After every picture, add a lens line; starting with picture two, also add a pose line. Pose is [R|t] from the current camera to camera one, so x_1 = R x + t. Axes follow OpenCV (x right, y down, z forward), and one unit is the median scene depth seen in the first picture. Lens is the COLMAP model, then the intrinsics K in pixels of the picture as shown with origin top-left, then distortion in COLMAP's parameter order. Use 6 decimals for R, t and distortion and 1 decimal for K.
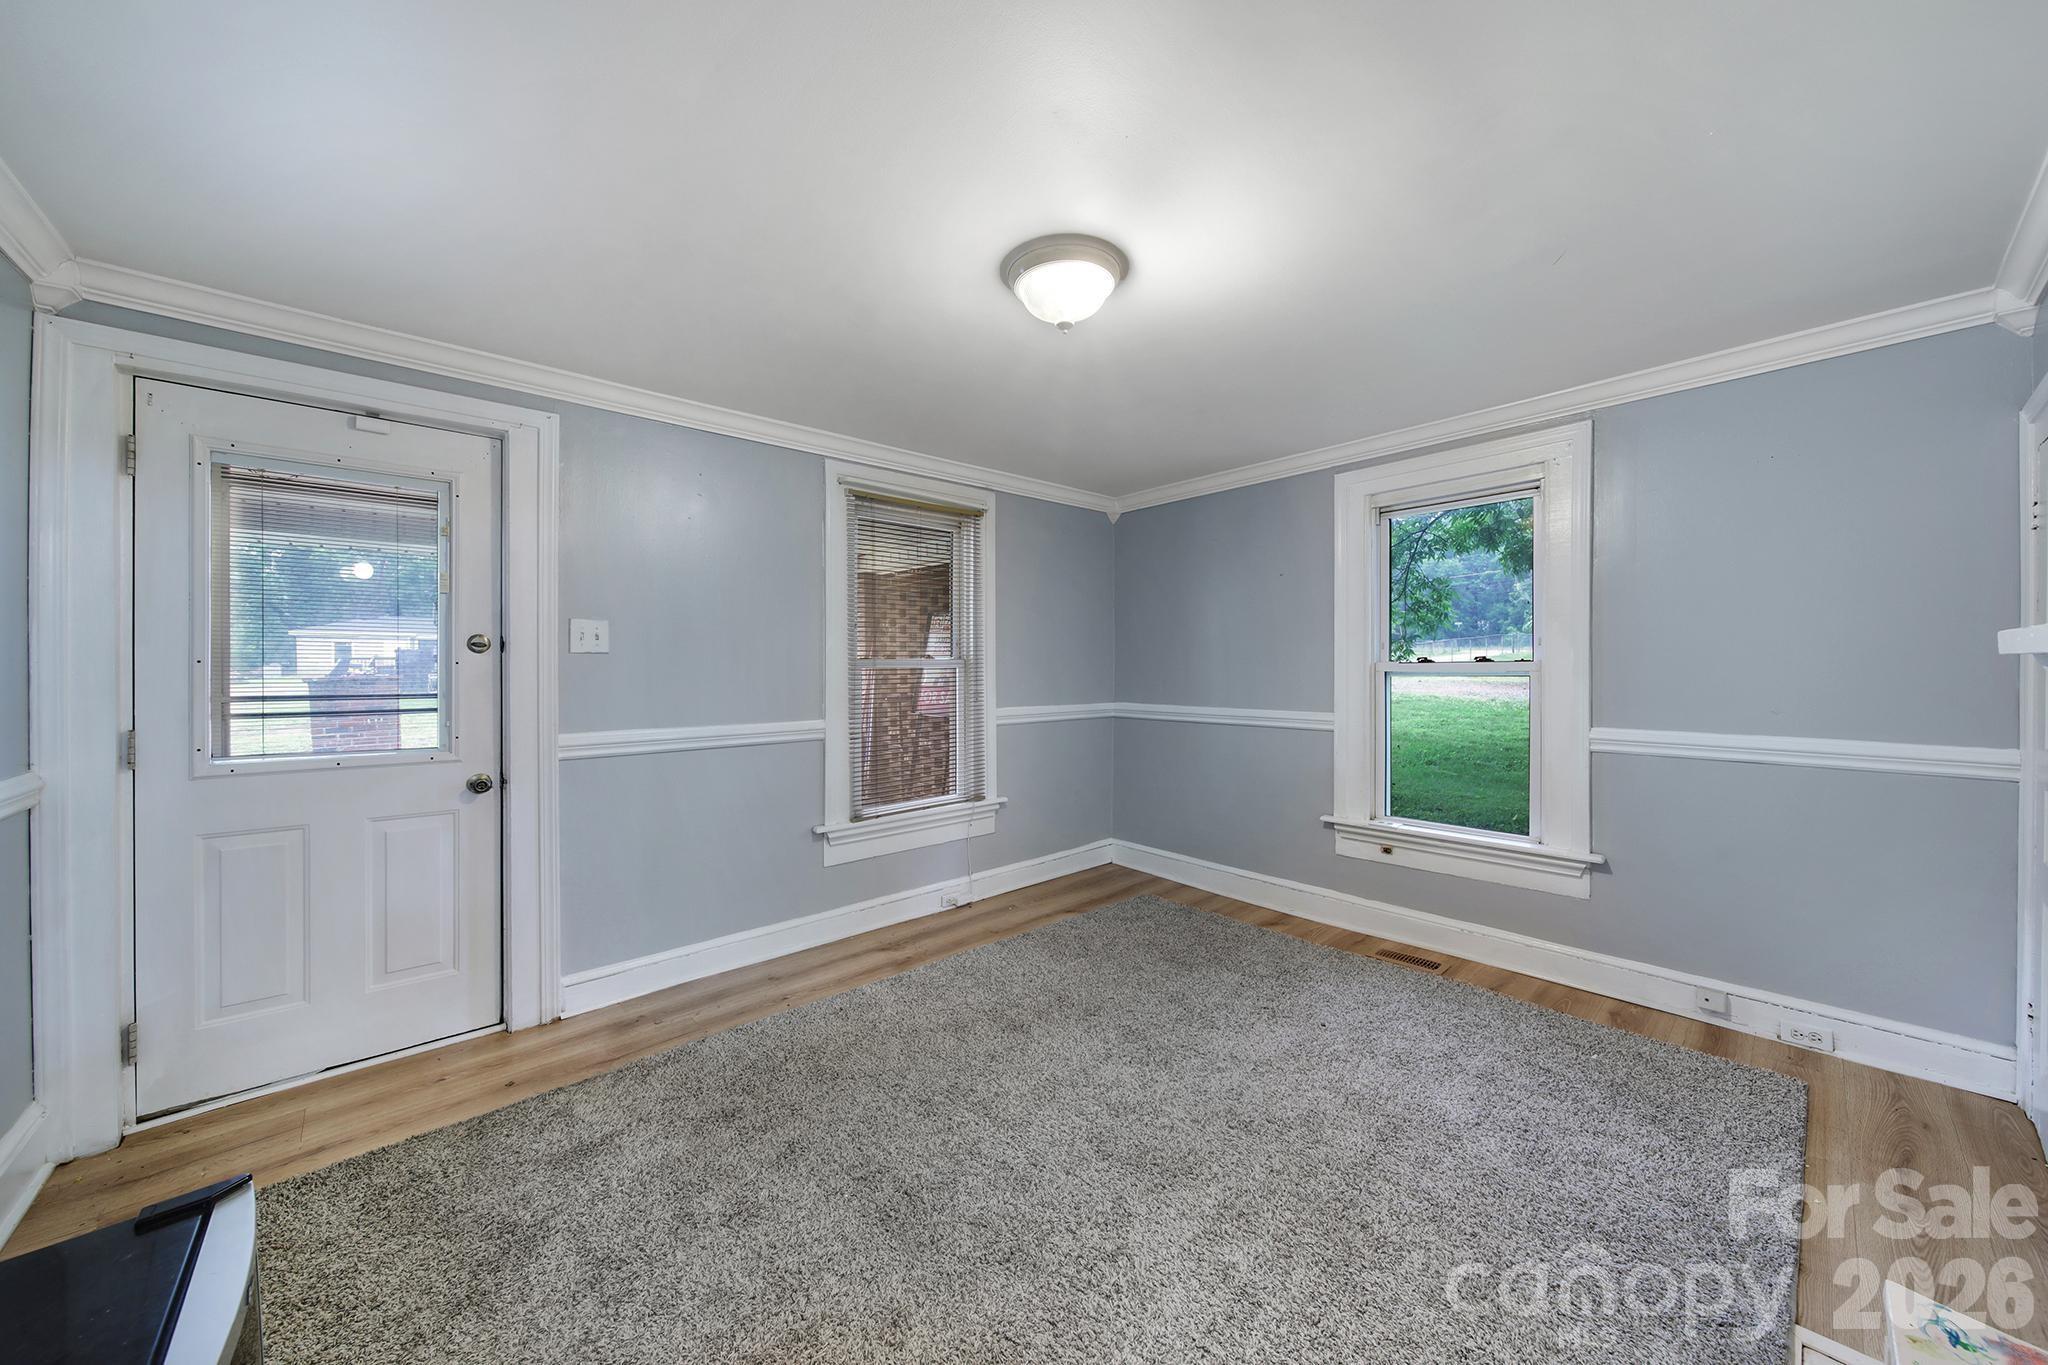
lens RADIAL K [[723.7, 0, 1014.5], [0, 723.7, 672.3], [0, 0, 1]] dist [-0.001795, -0.001476]
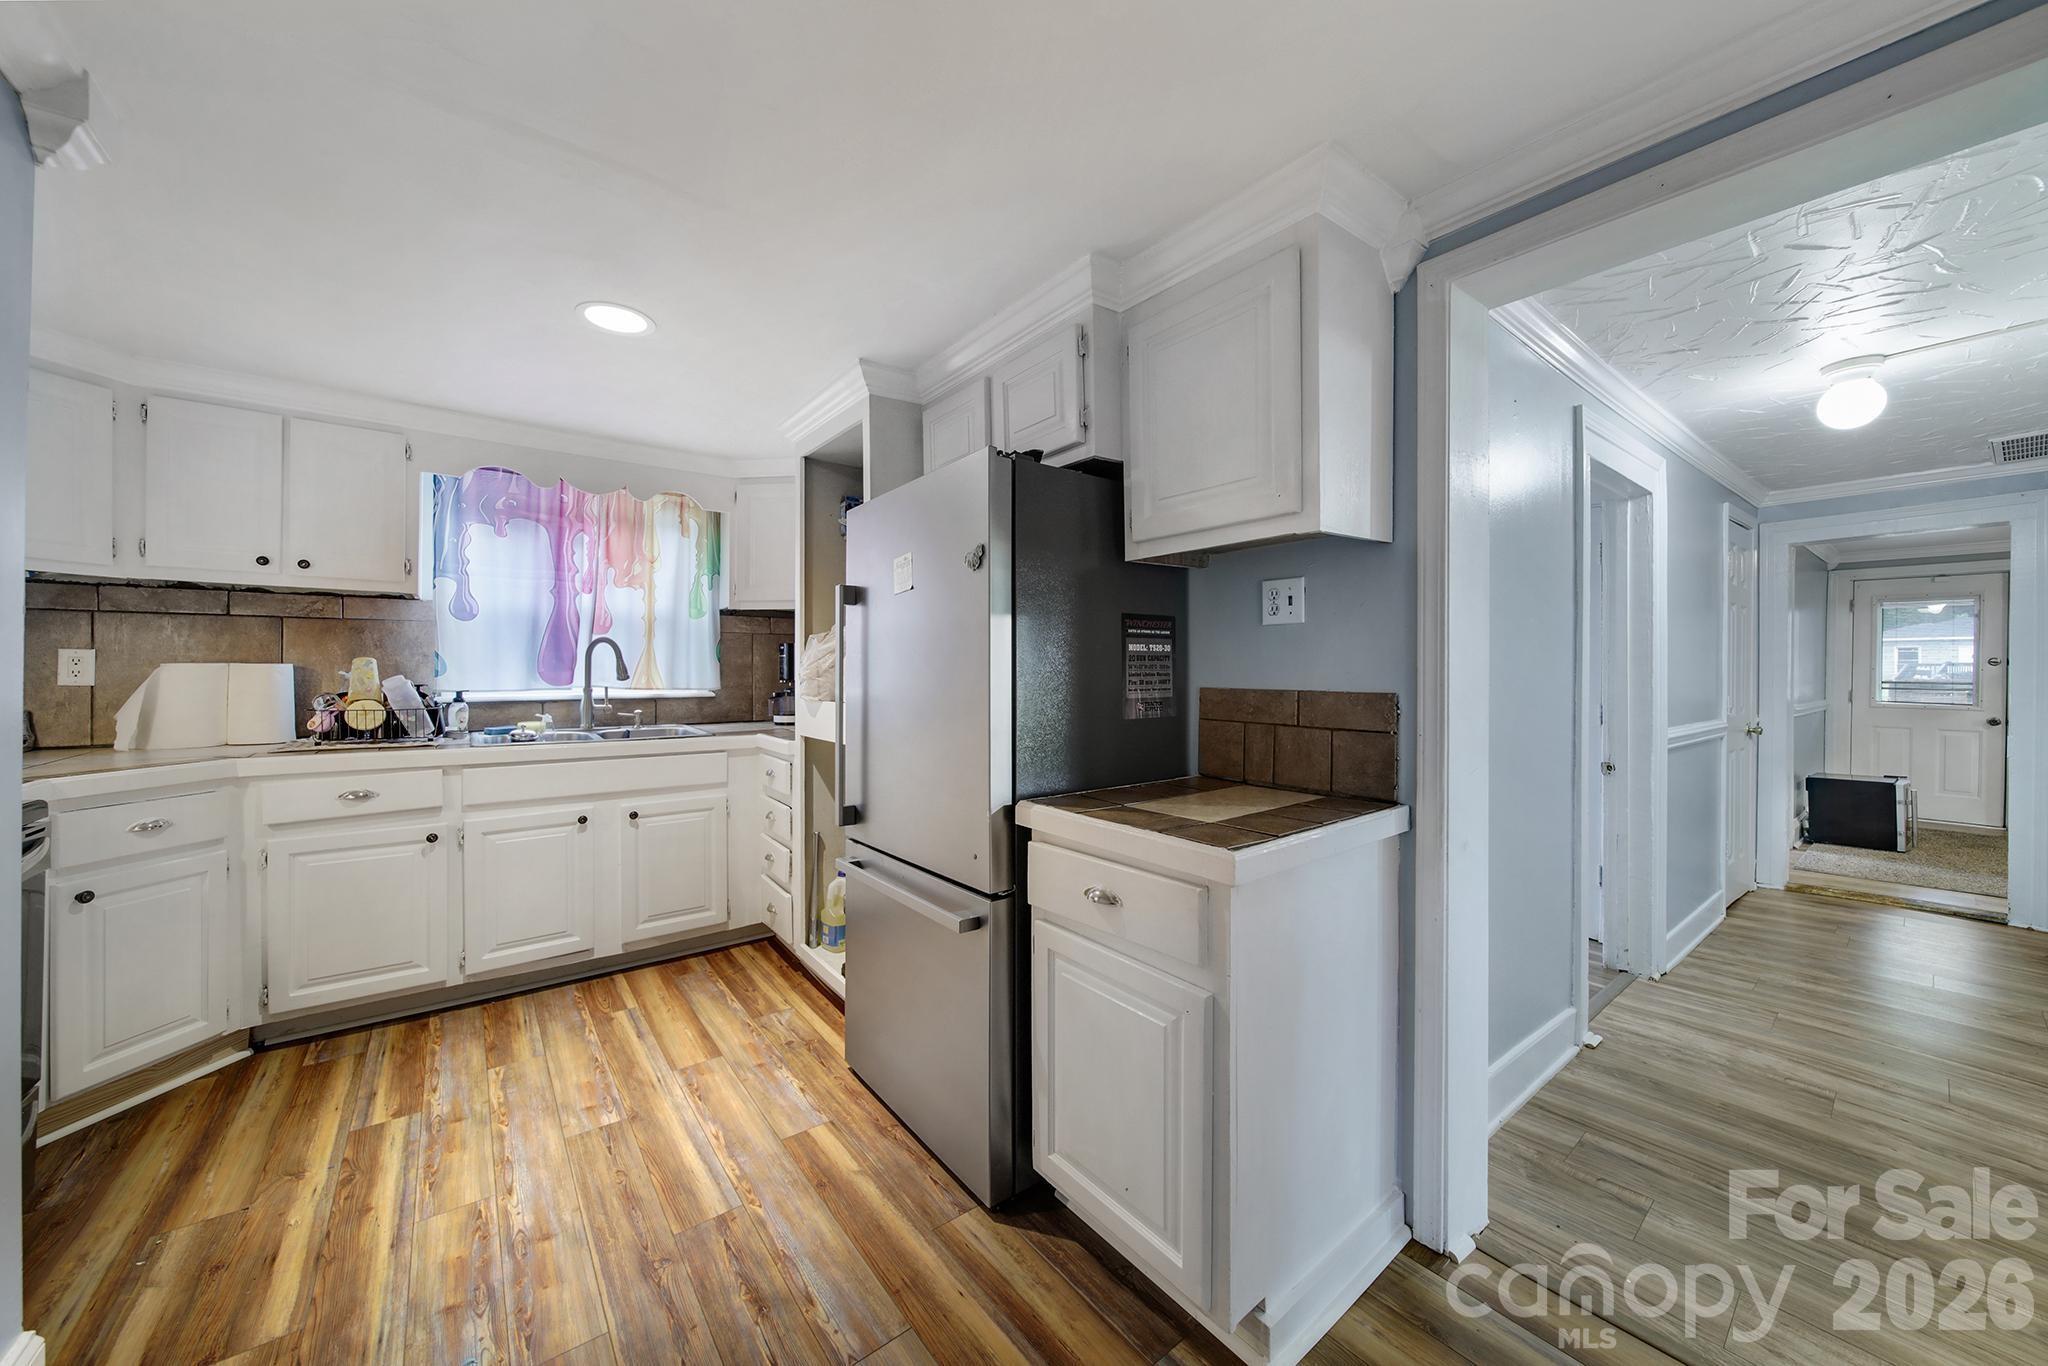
lens RADIAL K [[723.7, 0, 1023.0], [0, 723.7, 670.9], [0, 0, 1]] dist [-0.001795, -0.001476]
pose [[-0.063554, 0.000264, -0.997978, 1.558929], [-0.010897, 0.999940, 0.000958, 0.018771], [0.997919, 0.010936, -0.063547, -1.745712]]
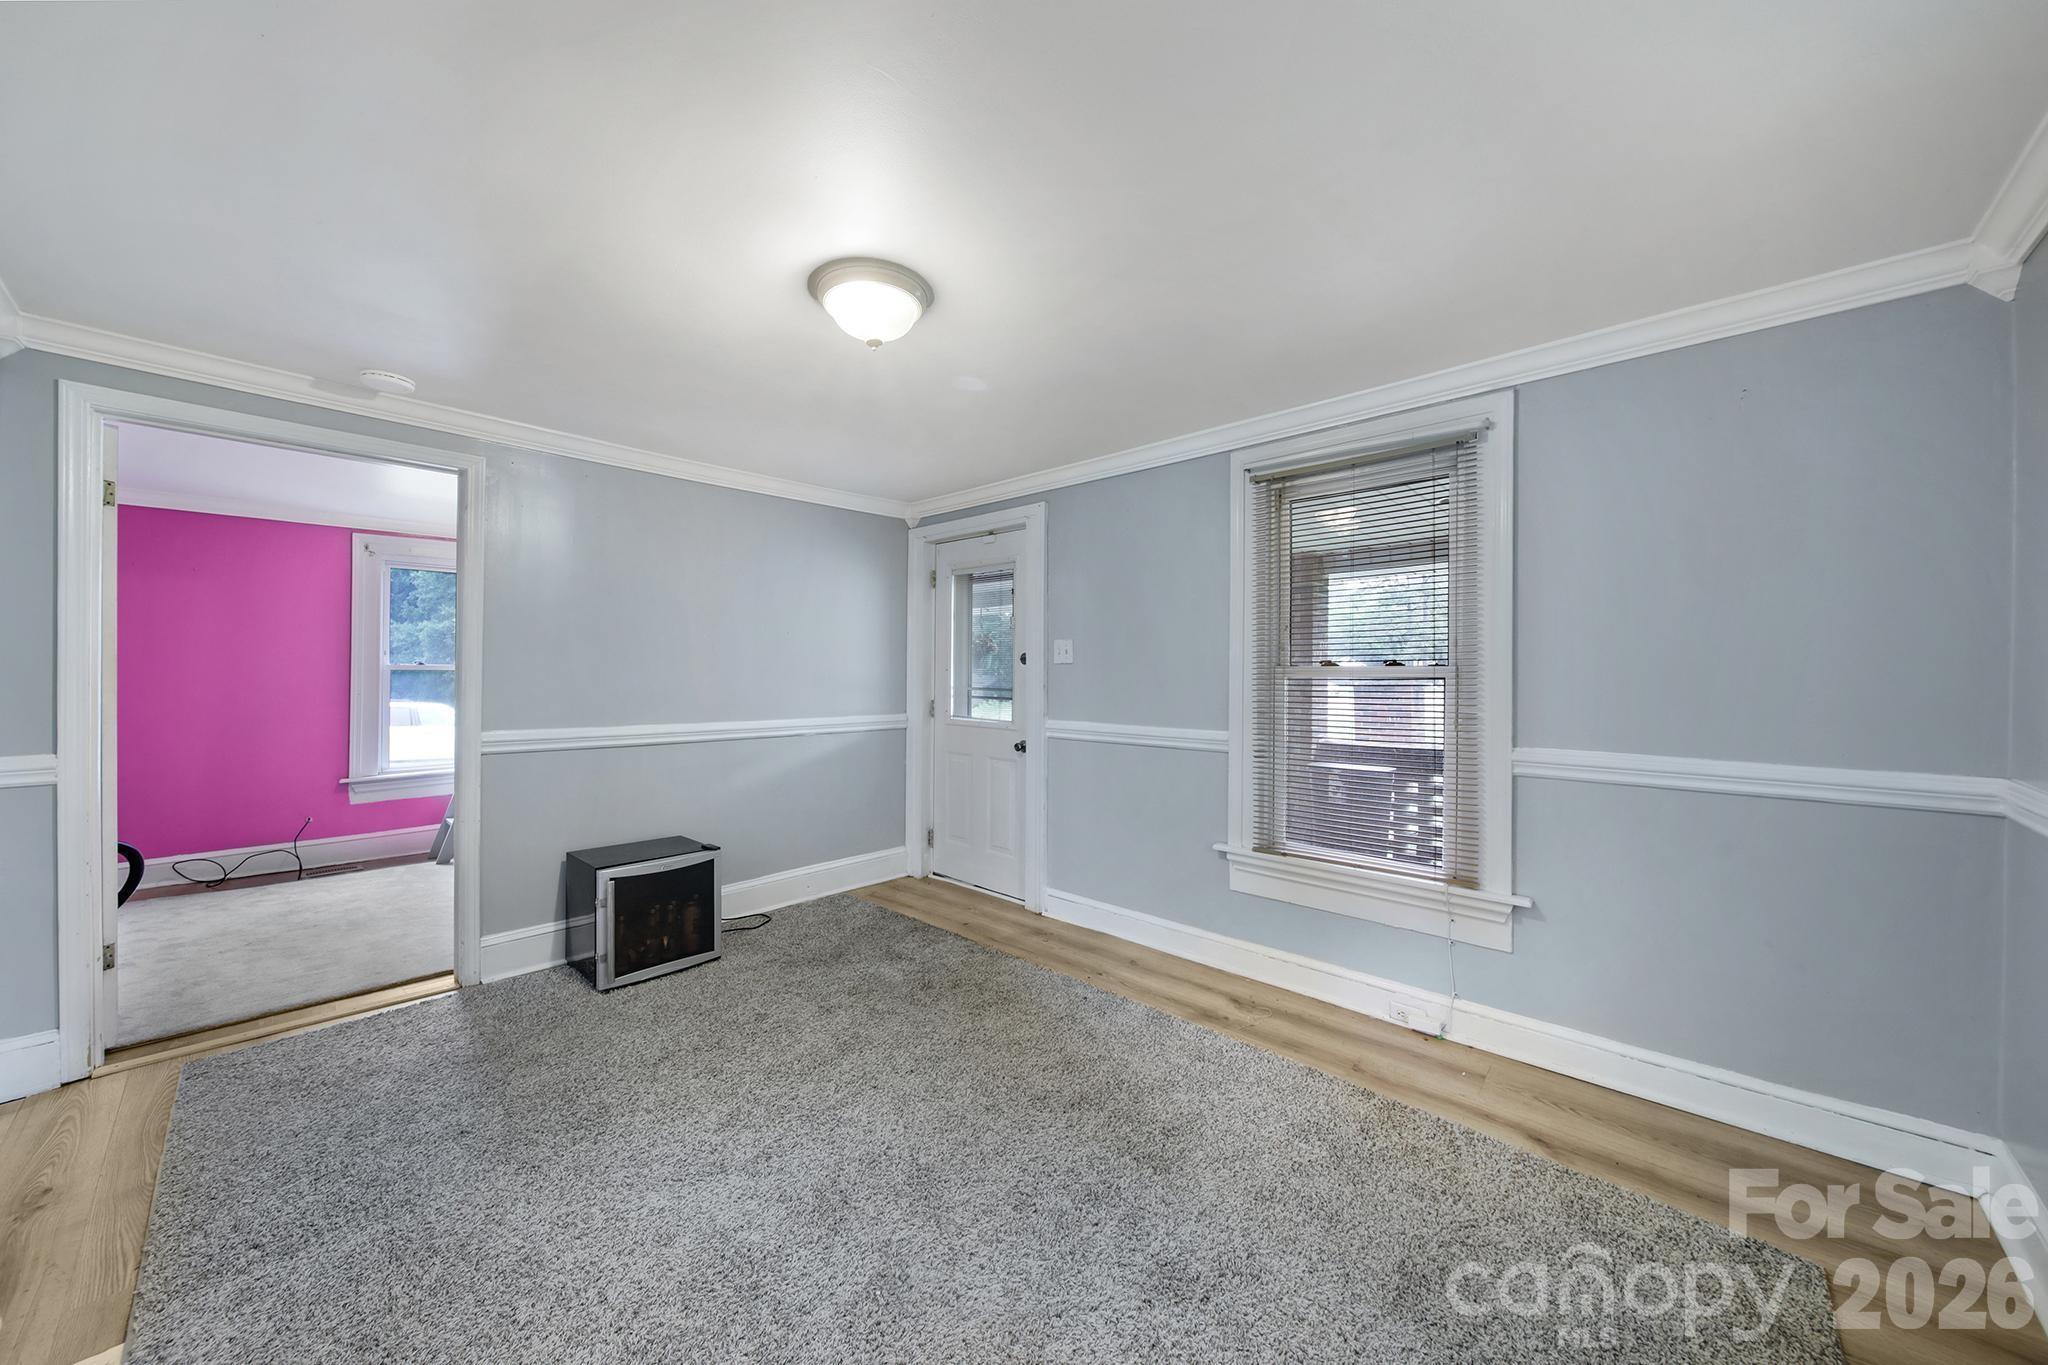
lens RADIAL K [[723.7, 0, 1022.2], [0, 723.7, 673.5], [0, 0, 1]] dist [-0.001795, -0.001476]
pose [[0.084555, 0.002581, -0.996415, 0.736859], [-0.014728, 0.999891, 0.001340, -0.007909], [0.996310, 0.014562, 0.084584, 0.743052]]
